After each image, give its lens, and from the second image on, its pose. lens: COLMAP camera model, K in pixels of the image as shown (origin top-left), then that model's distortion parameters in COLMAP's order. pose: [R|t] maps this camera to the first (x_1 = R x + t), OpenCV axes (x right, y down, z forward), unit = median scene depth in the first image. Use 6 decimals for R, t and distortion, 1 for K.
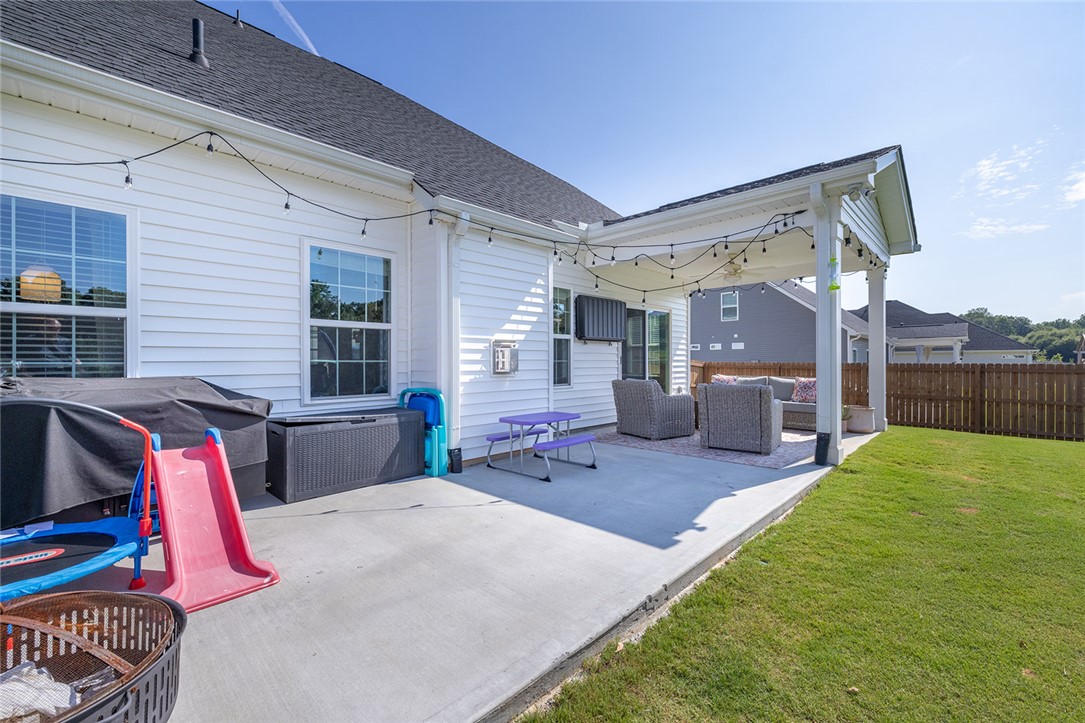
lens RADIAL K [[451.0, 0, 542.5], [0, 451.0, 361.5], [0, 0, 1]] dist [-0.000549, 0.000122]
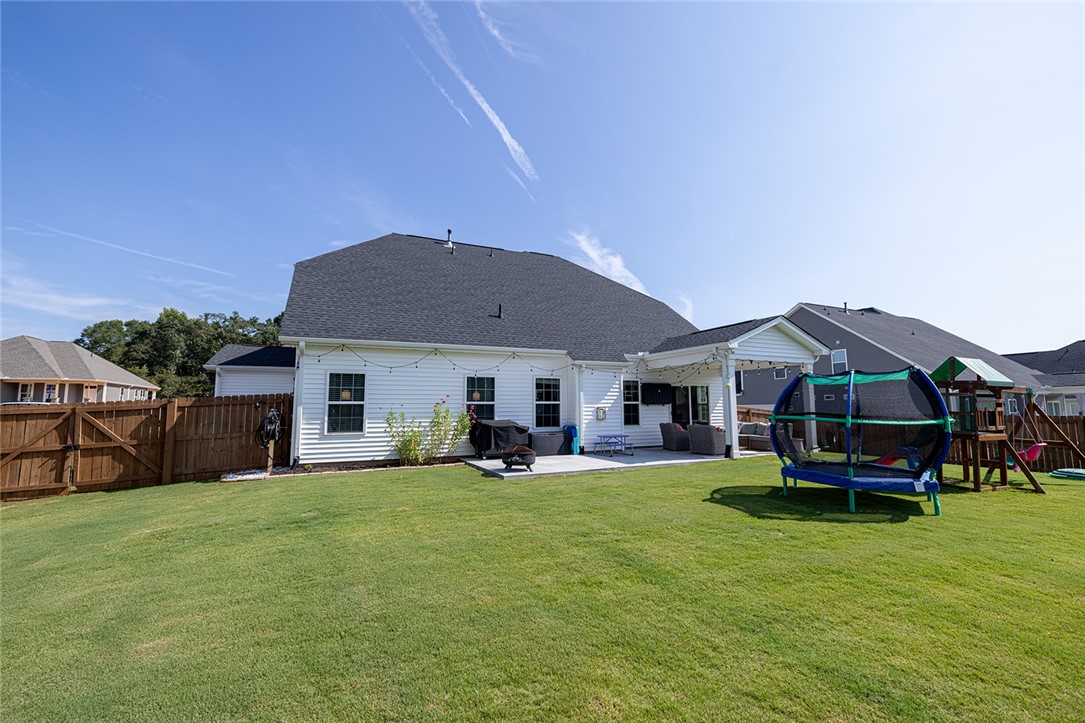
lens RADIAL K [[451.0, 0, 542.5], [0, 451.0, 361.5], [0, 0, 1]] dist [-0.000549, 0.000122]
pose [[0.940436, -0.036603, -0.337994, 0.528168], [0.001875, 0.994730, -0.102508, -0.044860], [0.339965, 0.095768, 0.935549, -1.714112]]
